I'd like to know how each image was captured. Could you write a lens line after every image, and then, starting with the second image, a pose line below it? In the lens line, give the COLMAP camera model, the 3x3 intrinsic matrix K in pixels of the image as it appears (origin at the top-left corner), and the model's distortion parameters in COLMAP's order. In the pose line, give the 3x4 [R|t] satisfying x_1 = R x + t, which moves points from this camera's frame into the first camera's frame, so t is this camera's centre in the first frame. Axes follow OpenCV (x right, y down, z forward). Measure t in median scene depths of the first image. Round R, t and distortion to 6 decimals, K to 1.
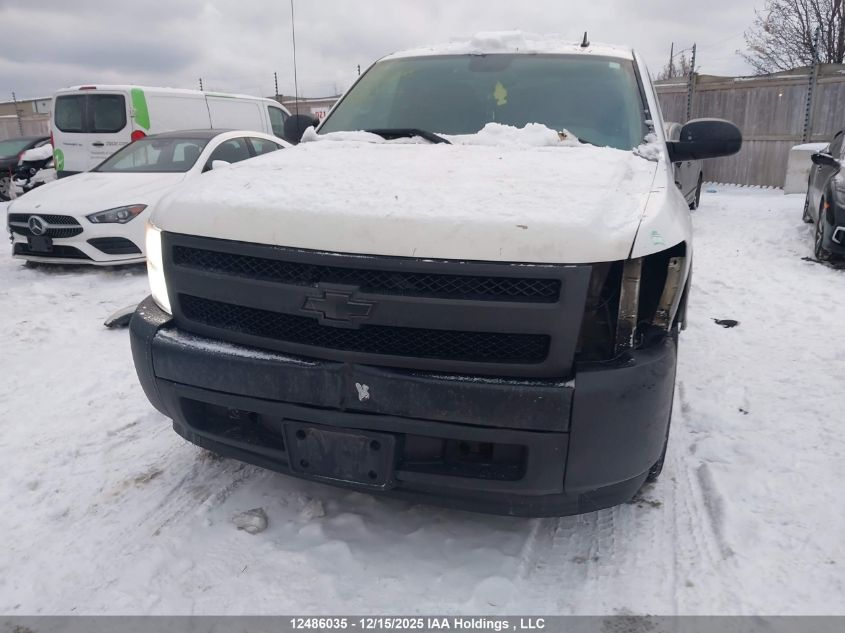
lens RADIAL K [[663.6, 0, 426.2], [0, 663.6, 316.7], [0, 0, 1]] dist [0.049643, -0.064675]
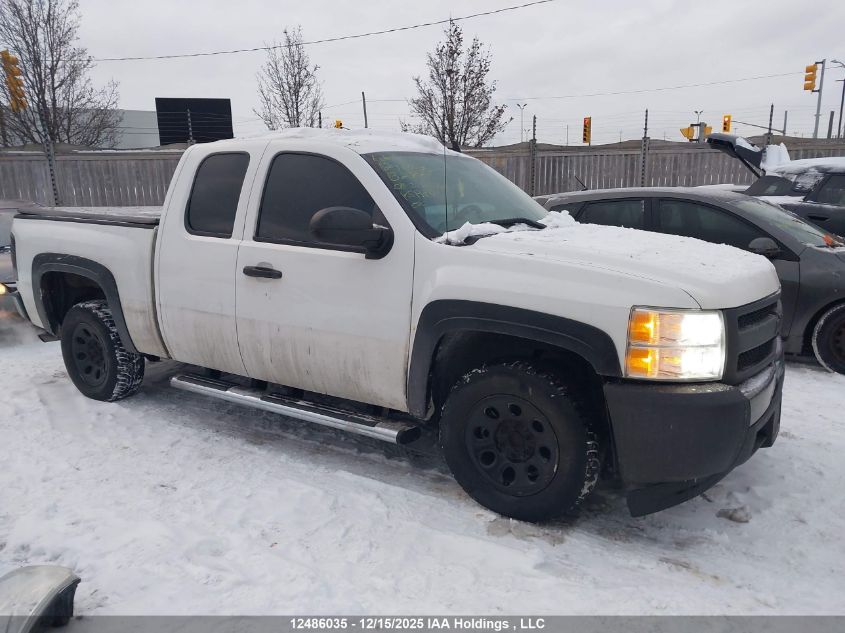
lens RADIAL K [[663.6, 0, 426.2], [0, 663.6, 316.7], [0, 0, 1]] dist [0.049643, -0.064675]
pose [[0.263811, -0.184057, 0.946851, -1.401928], [0.273970, 0.955495, 0.109404, -0.330751], [-0.924848, 0.230547, 0.302496, 0.952664]]
